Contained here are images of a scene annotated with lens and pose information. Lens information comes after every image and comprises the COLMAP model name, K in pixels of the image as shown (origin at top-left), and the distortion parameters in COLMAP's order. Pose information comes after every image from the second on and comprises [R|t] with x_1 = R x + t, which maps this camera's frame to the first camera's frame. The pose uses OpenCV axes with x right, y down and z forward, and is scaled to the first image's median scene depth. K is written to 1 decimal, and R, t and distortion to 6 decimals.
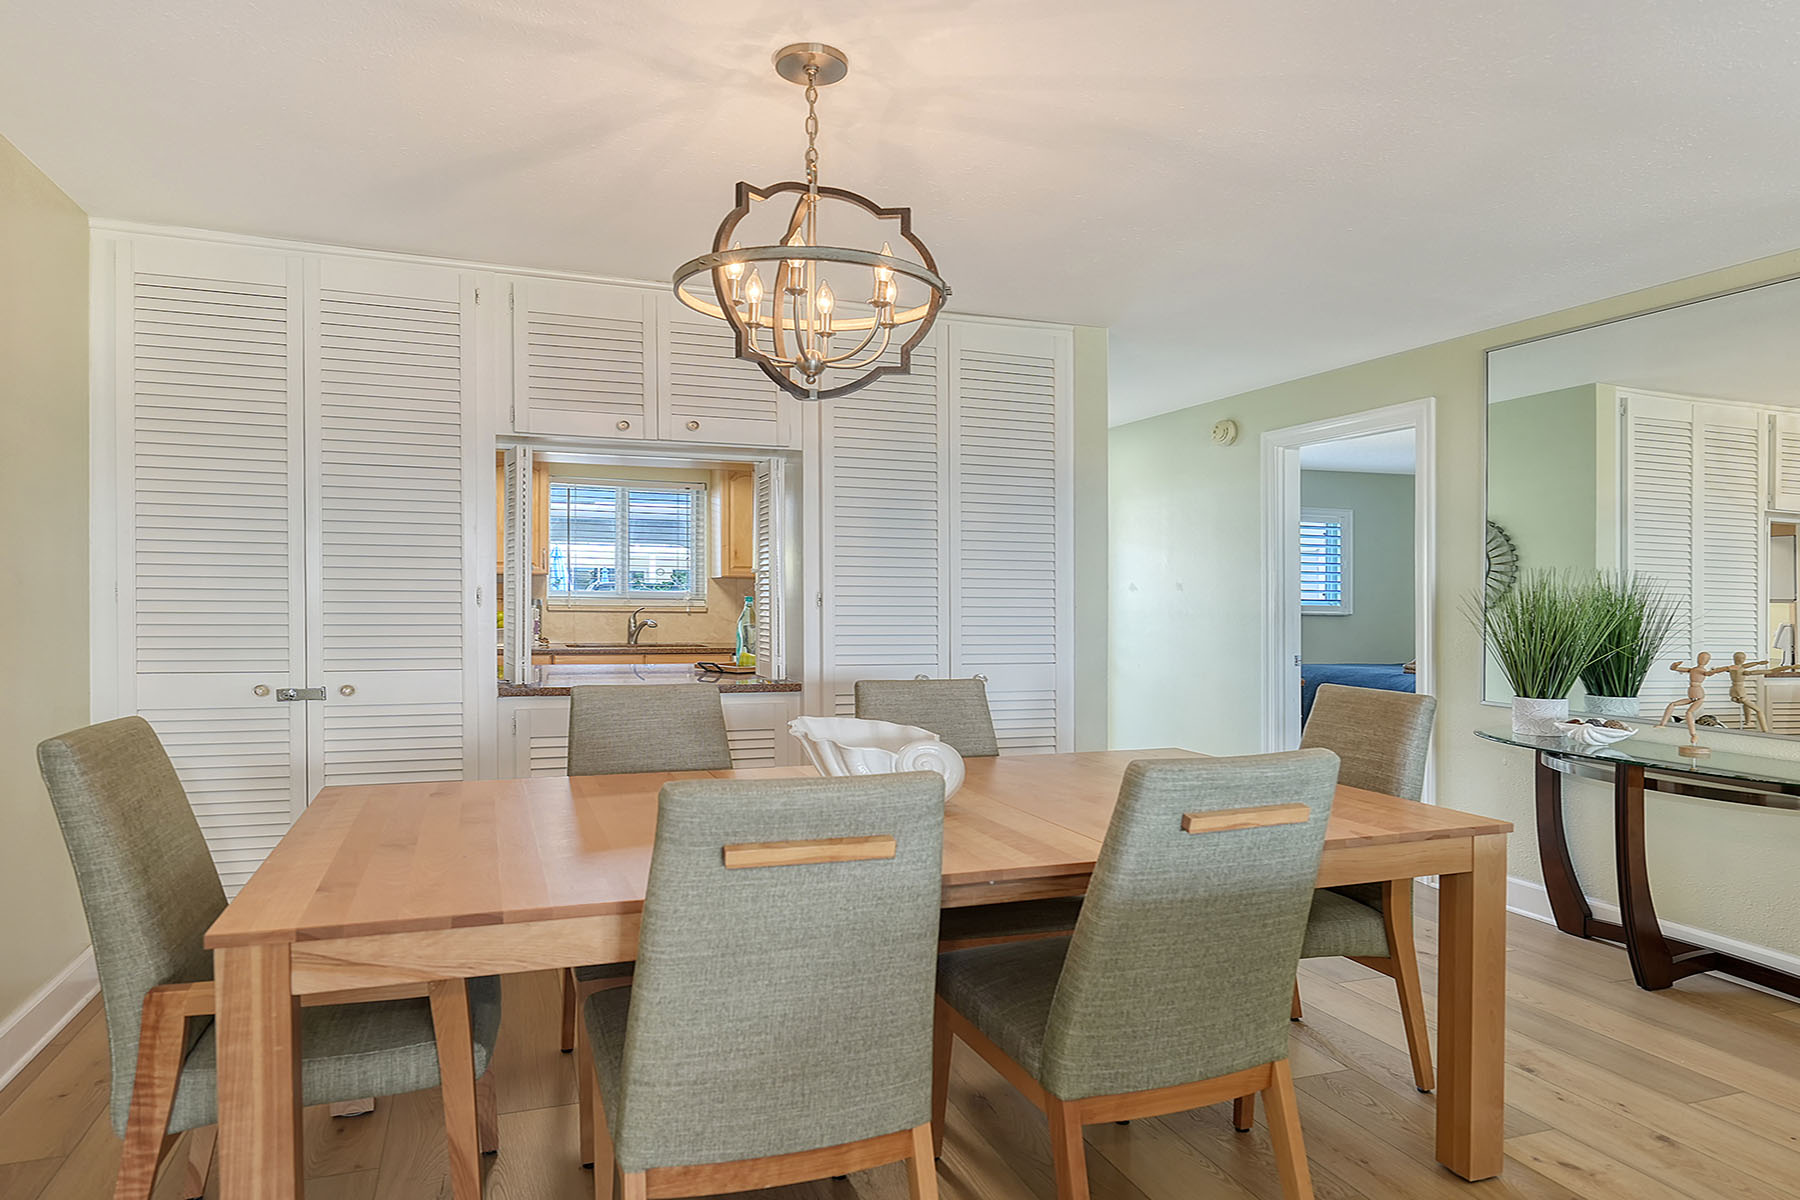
lens RADIAL K [[1101.1, 0, 899.4], [0, 1101.1, 619.4], [0, 0, 1]] dist [0.000851, 0.000638]
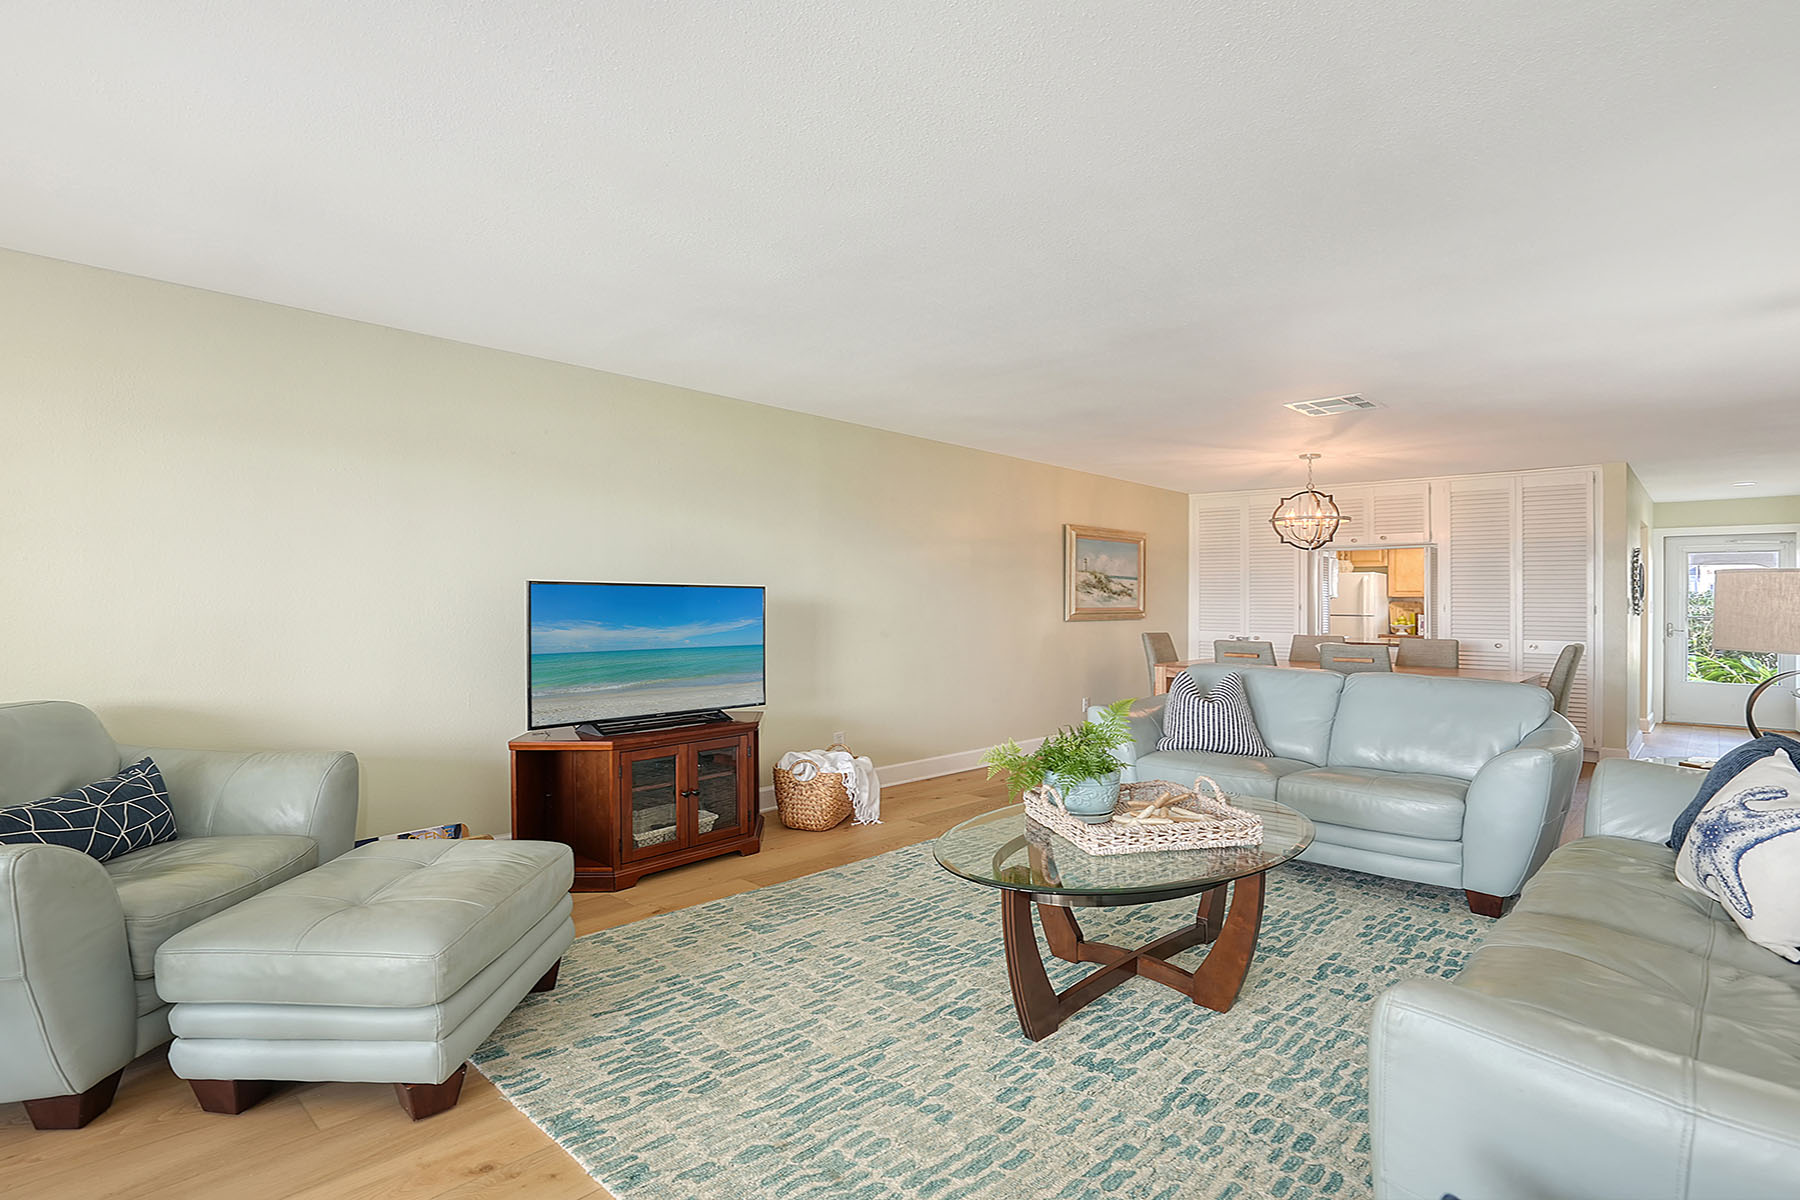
lens RADIAL K [[904.6, 0, 896.4], [0, 904.6, 593.8], [0, 0, 1]] dist [-0.014878, 0.000570]
pose [[0.446234, -0.011396, -0.894844, 1.920745], [-0.025133, 0.999365, -0.025261, 0.049299], [0.894563, 0.033763, 0.445664, -1.484040]]
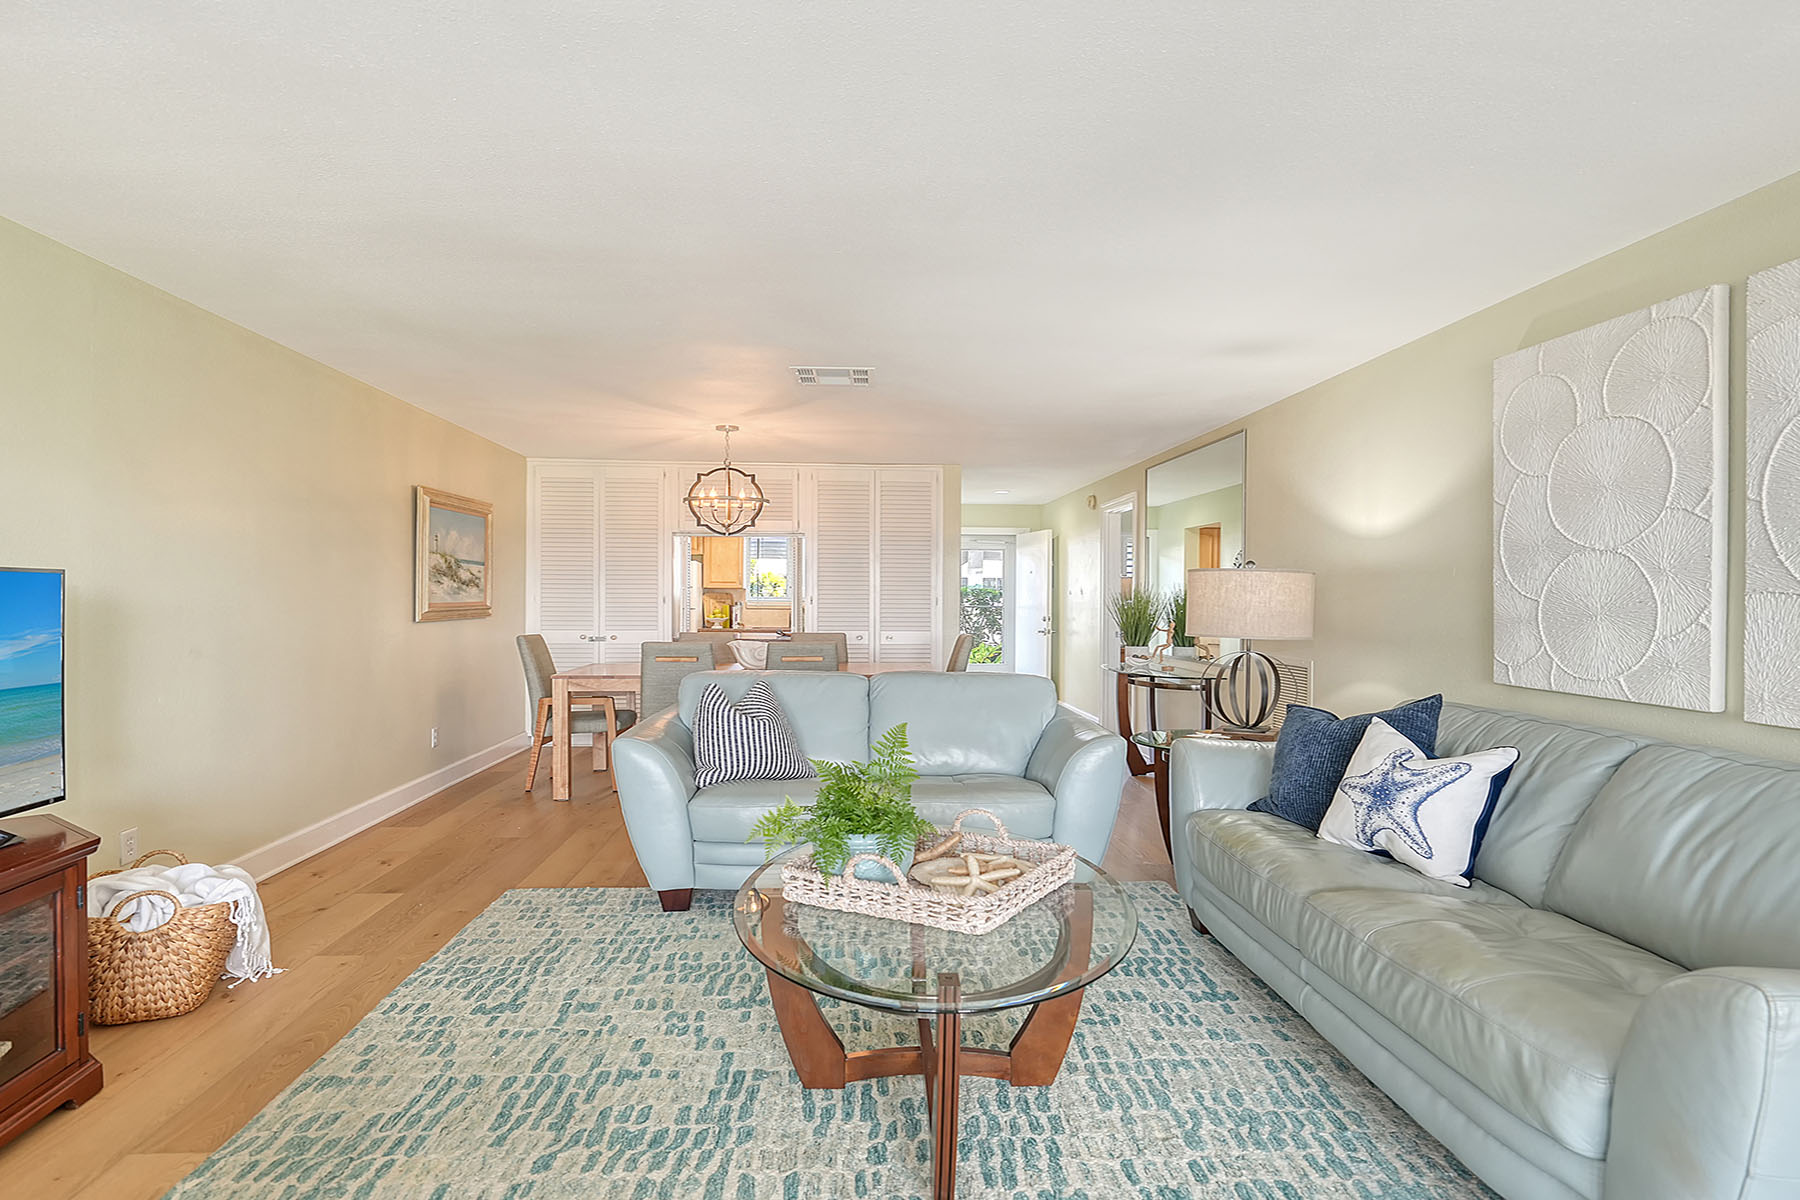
lens RADIAL K [[1068.0, 0, 900.0], [0, 1068.0, 600.0], [0, 0, 1]] dist [-0.004769, -0.000967]
pose [[0.959529, -0.002037, -0.281601, 1.233937], [-0.004204, 0.999759, -0.021558, 0.046464], [0.281577, 0.021869, 0.959289, -1.746256]]
